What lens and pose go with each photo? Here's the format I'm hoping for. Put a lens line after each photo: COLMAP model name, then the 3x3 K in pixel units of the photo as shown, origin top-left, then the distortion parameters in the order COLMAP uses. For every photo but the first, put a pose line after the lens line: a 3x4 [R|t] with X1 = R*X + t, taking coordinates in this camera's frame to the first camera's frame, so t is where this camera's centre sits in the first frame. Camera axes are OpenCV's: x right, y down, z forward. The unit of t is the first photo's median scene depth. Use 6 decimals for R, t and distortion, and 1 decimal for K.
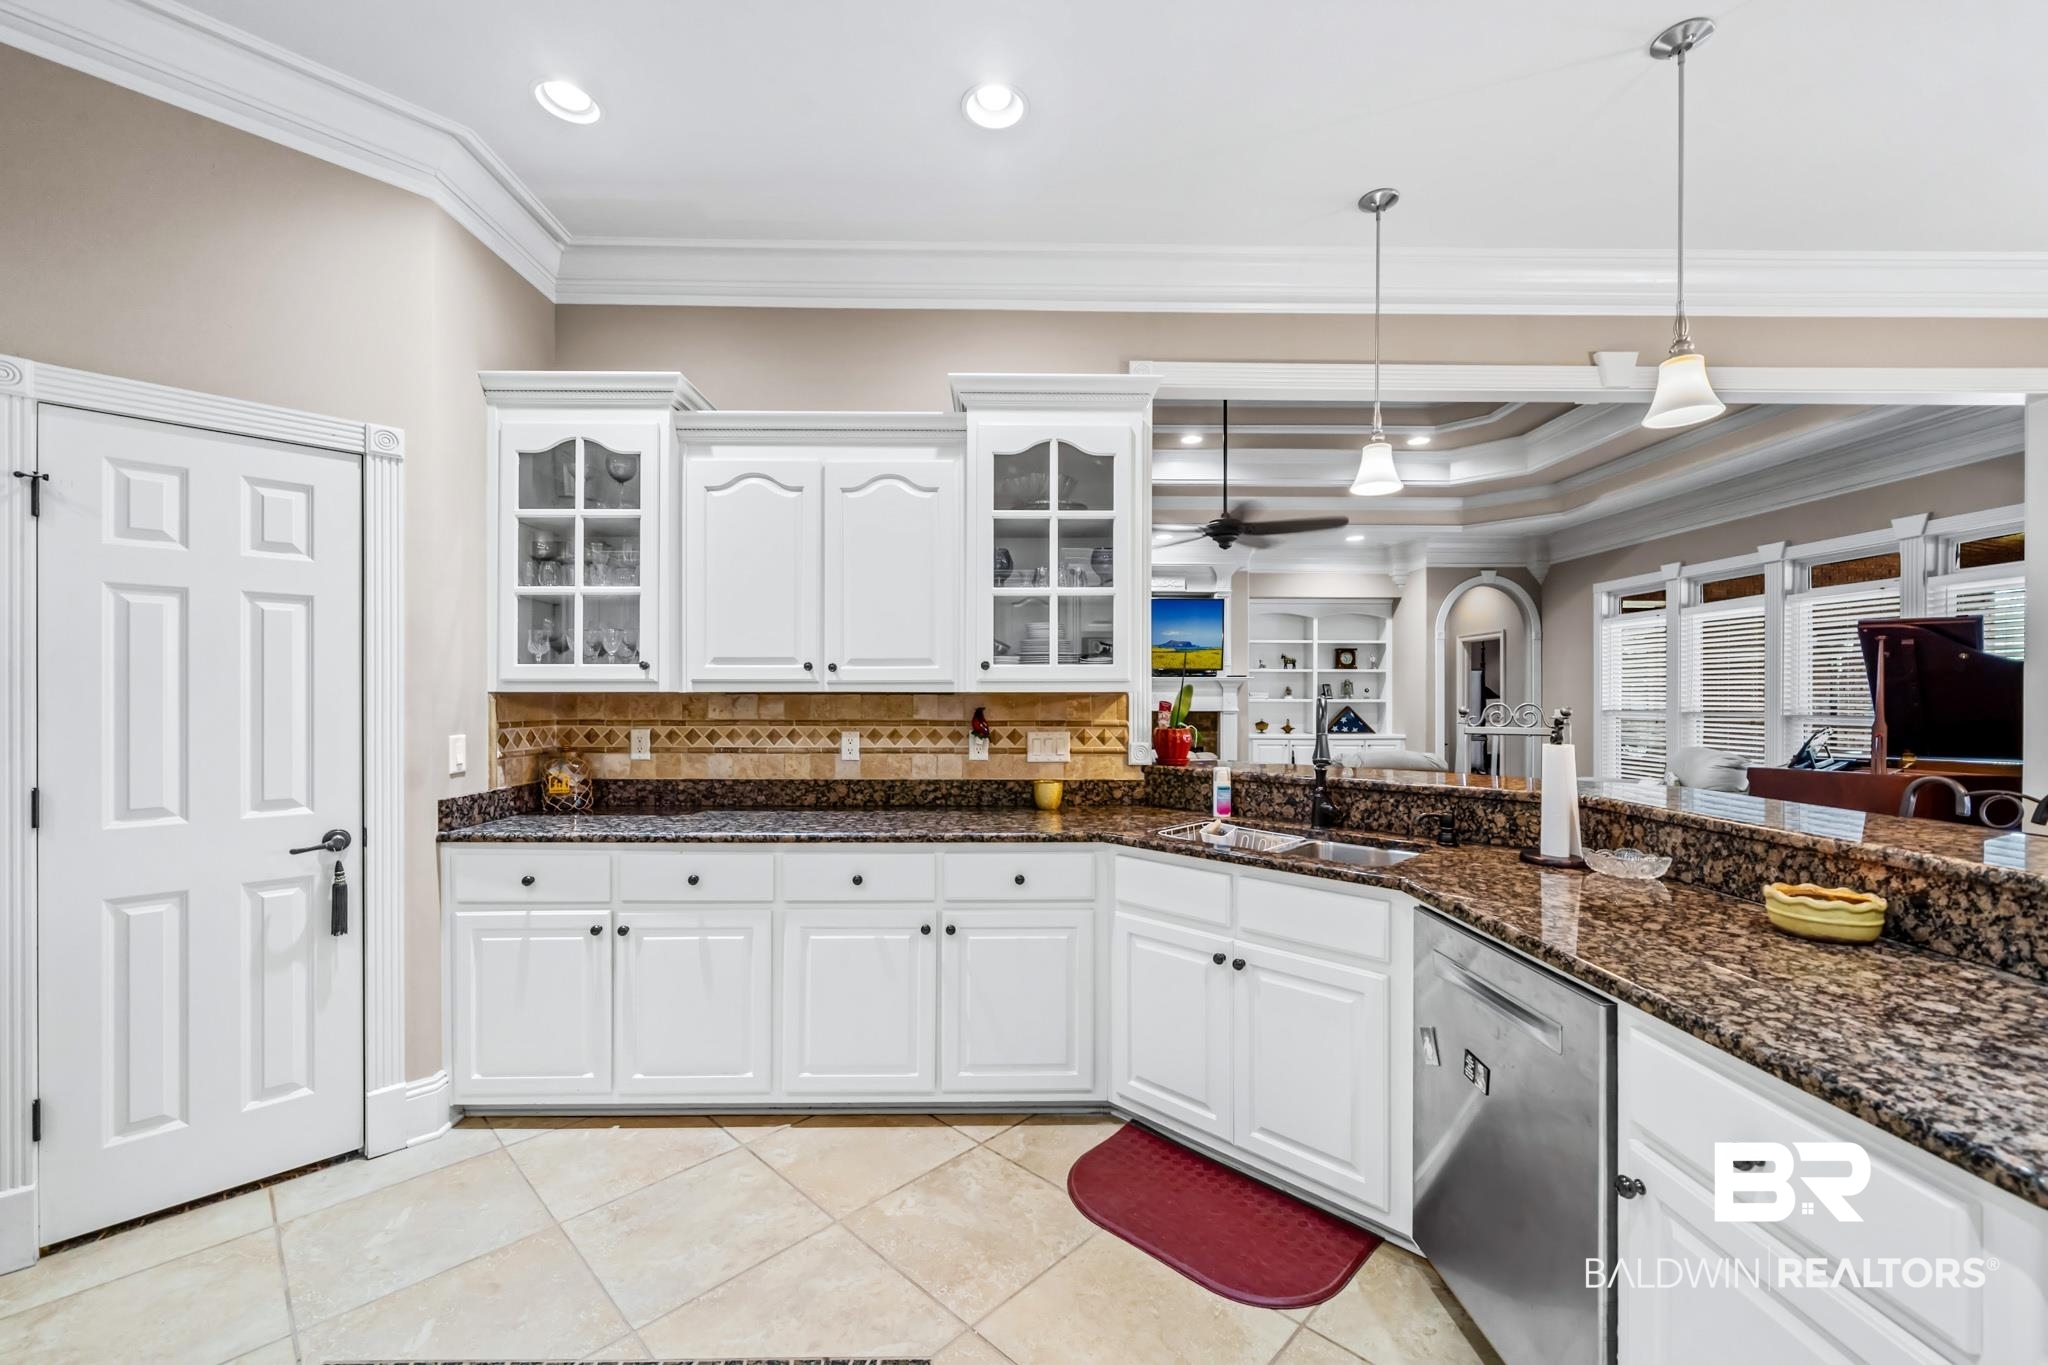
lens RADIAL K [[808.2, 0, 1024.1], [0, 808.2, 696.0], [0, 0, 1]] dist [-0.001091, -0.000165]
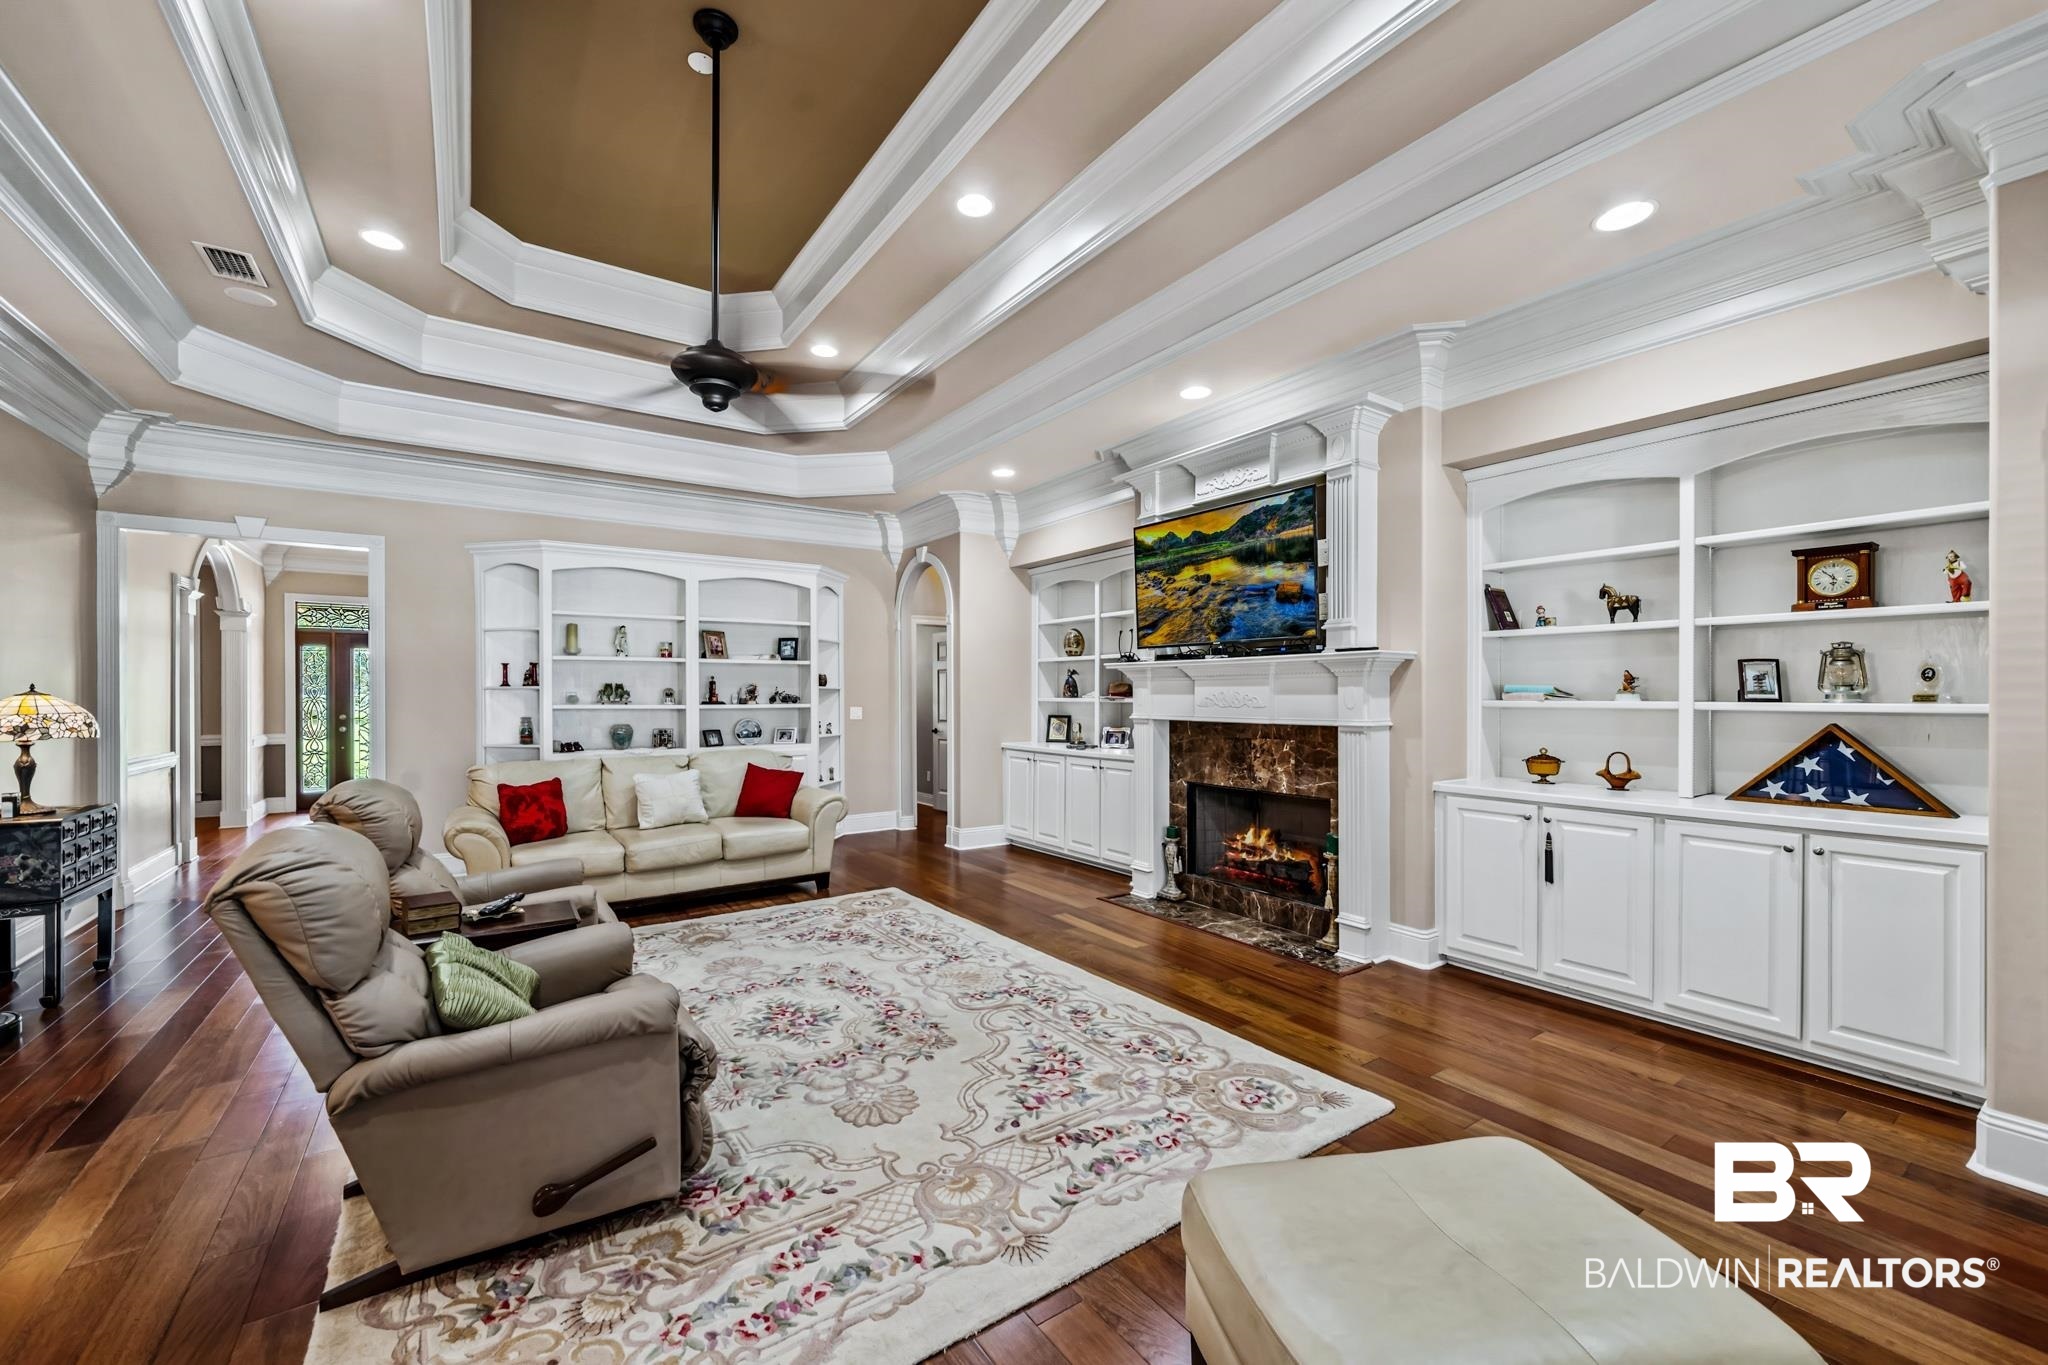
lens RADIAL K [[807.2, 0, 1020.6], [0, 807.2, 699.0], [0, 0, 1]] dist [-0.000785, 0.000155]
pose [[0.550958, 0.001847, -0.834531, 1.497450], [0.000766, 0.999996, 0.002719, 0.004555], [0.834533, -0.002138, 0.550954, 1.674625]]
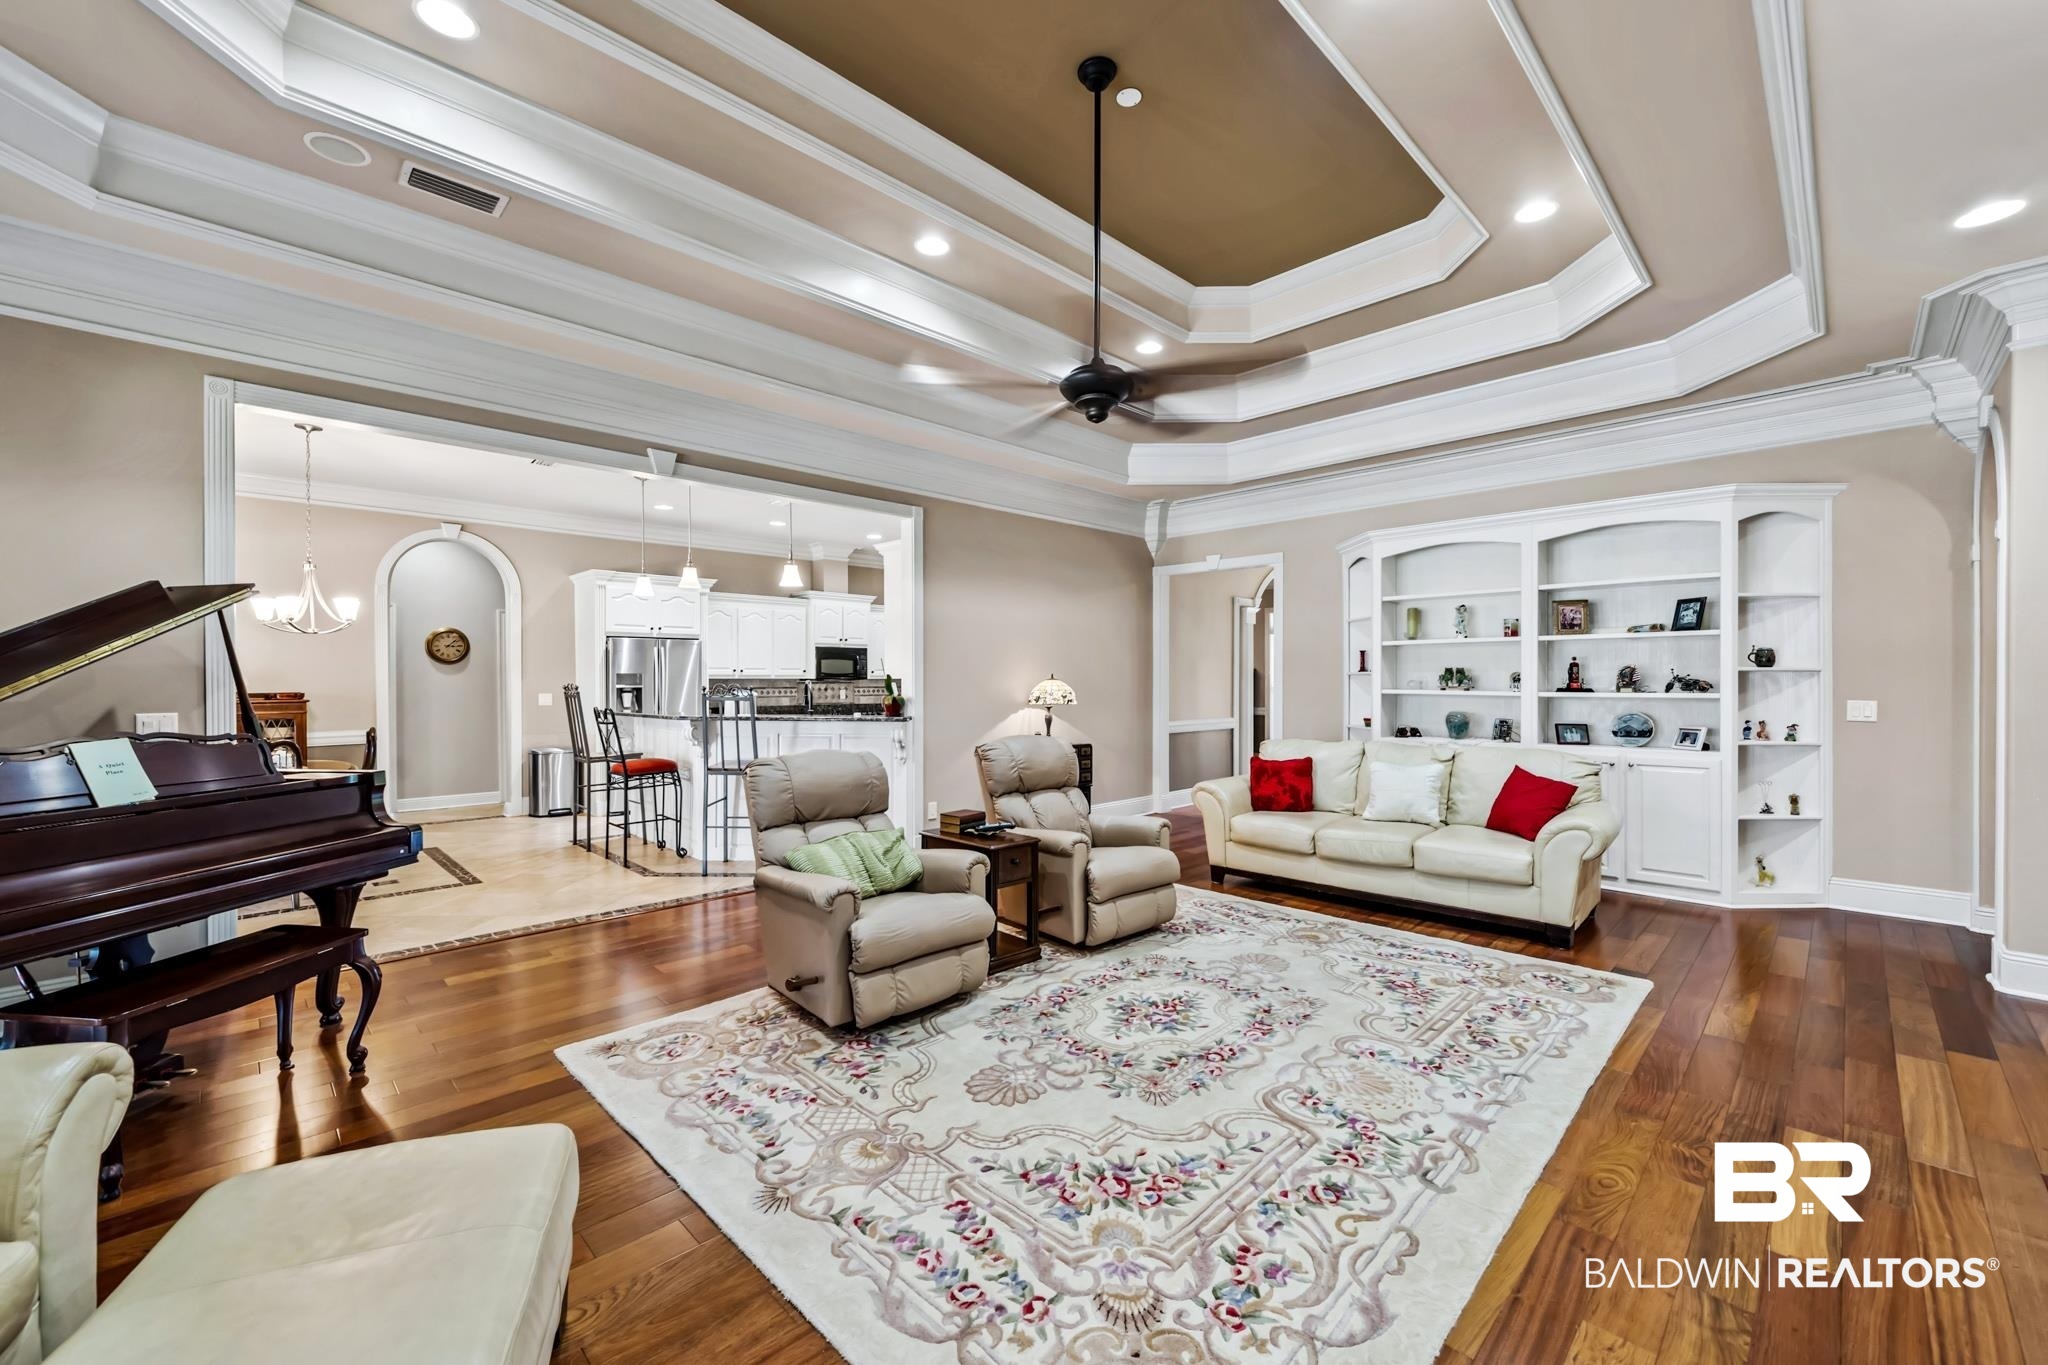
lens RADIAL K [[814.5, 0, 1020.6], [0, 814.5, 688.1], [0, 0, 1]] dist [-0.001761, -0.000376]
pose [[-0.724582, 0.005447, -0.689167, 1.297751], [-0.001316, 0.999956, 0.009287, 0.001647], [0.689188, 0.007636, -0.724543, 2.624097]]
